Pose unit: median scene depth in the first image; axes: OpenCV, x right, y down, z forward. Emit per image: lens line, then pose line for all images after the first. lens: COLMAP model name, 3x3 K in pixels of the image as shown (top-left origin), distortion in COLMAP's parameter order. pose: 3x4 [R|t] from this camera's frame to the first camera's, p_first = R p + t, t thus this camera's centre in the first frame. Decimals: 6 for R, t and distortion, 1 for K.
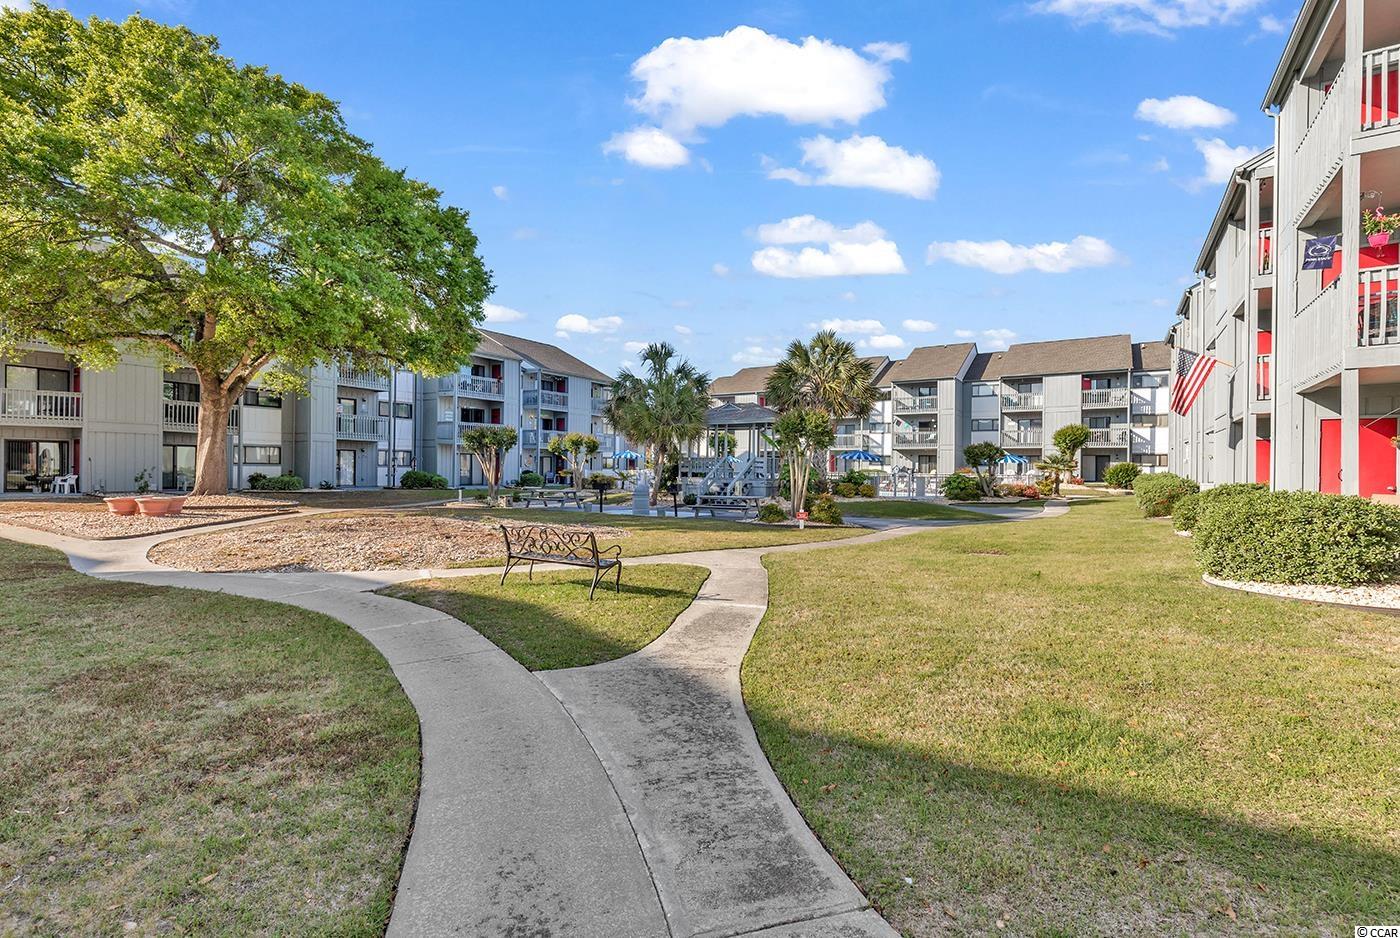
lens RADIAL K [[662.2, 0, 699.6], [0, 662.2, 468.5], [0, 0, 1]] dist [0.001111, 0.001528]
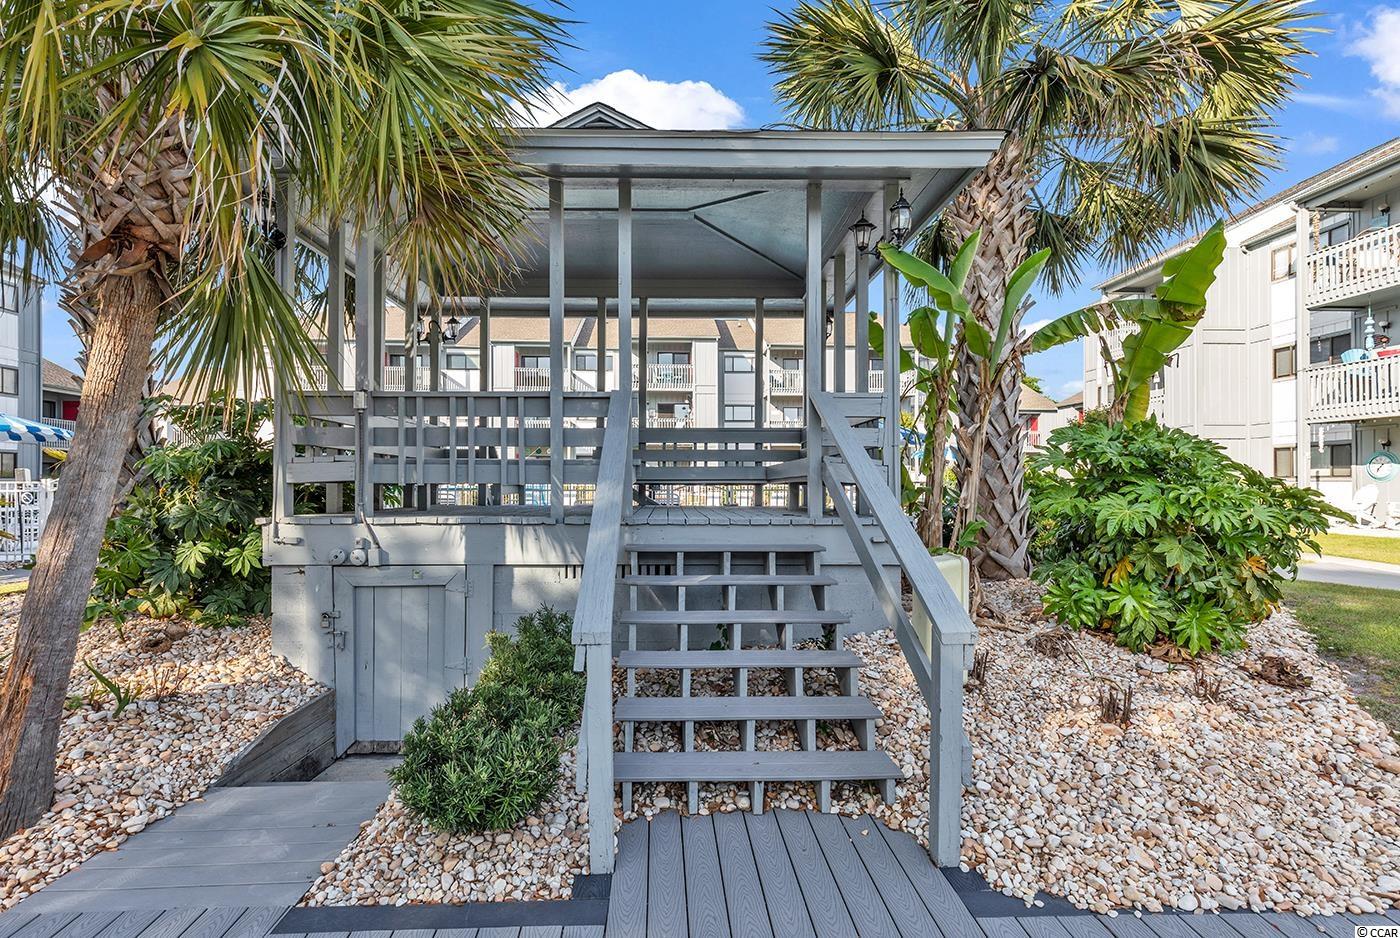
lens RADIAL K [[662.2, 0, 695.9], [0, 662.2, 471.6], [0, 0, 1]] dist [0.001111, 0.001528]
pose [[0.812504, -0.001322, 0.582954, -0.023231], [0.006902, 0.999949, -0.007354, 0.002338], [-0.582915, 0.009999, 0.812472, 0.451549]]
